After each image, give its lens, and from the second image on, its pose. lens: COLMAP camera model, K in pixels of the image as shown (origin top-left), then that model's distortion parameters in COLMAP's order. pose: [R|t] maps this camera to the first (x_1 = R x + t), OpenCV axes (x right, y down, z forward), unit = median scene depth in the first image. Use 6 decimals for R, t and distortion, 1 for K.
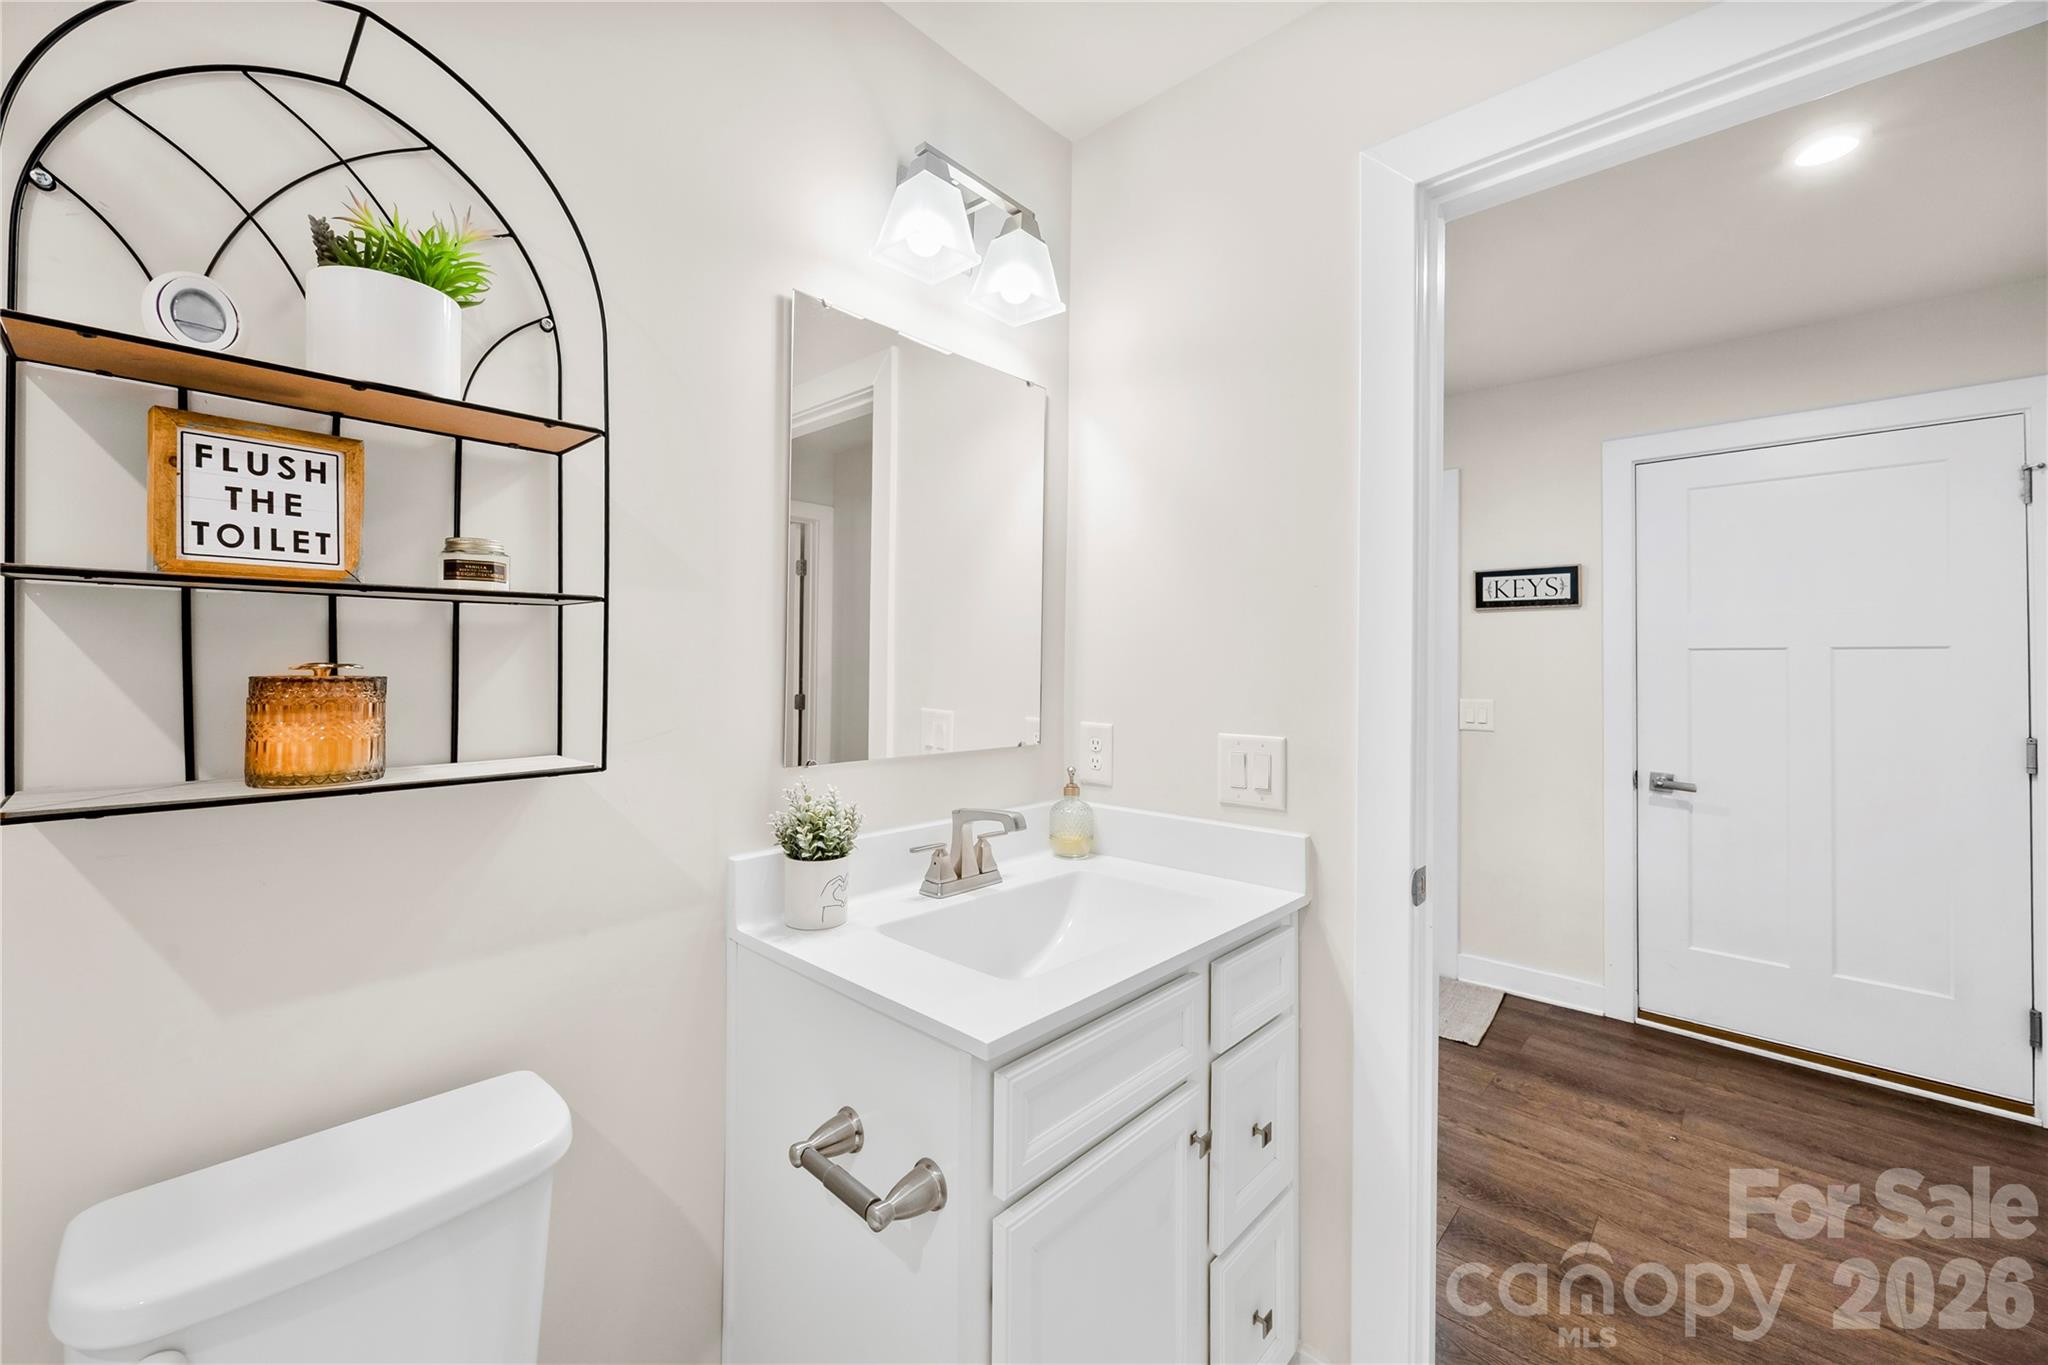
lens RADIAL K [[801.1, 0, 1012.1], [0, 801.1, 674.4], [0, 0, 1]] dist [-0.005983, 0.000811]
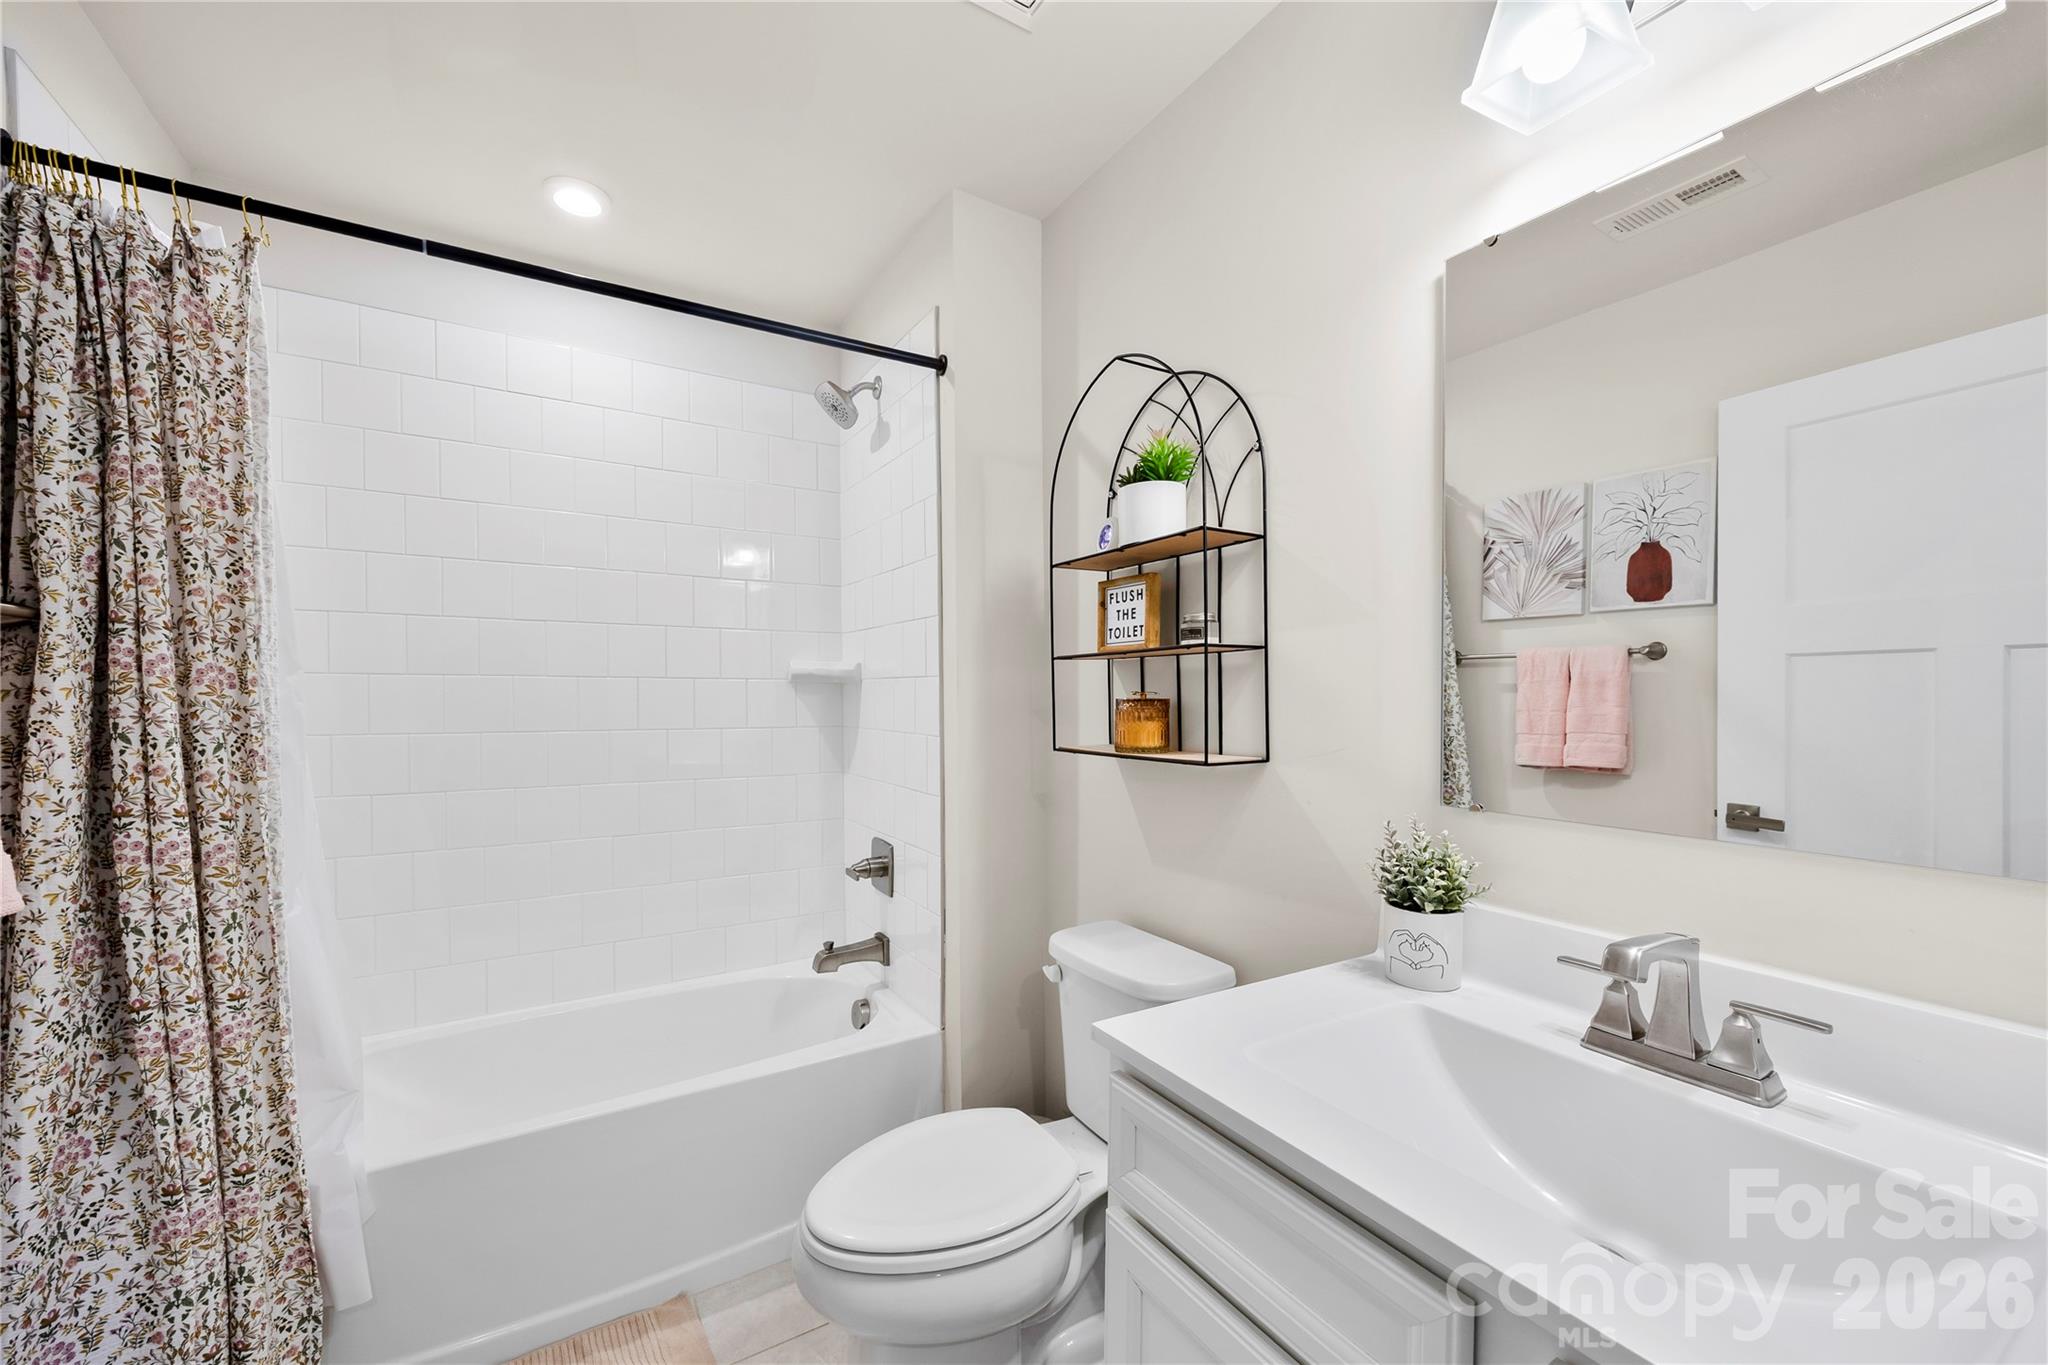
lens RADIAL K [[801.1, 0, 1011.6], [0, 801.1, 693.0], [0, 0, 1]] dist [-0.005983, 0.000811]
pose [[-0.252686, -0.000935, -0.967548, 1.134677], [-0.006560, 0.999978, 0.000747, -0.010968], [0.967526, 0.006536, -0.252687, 1.214145]]
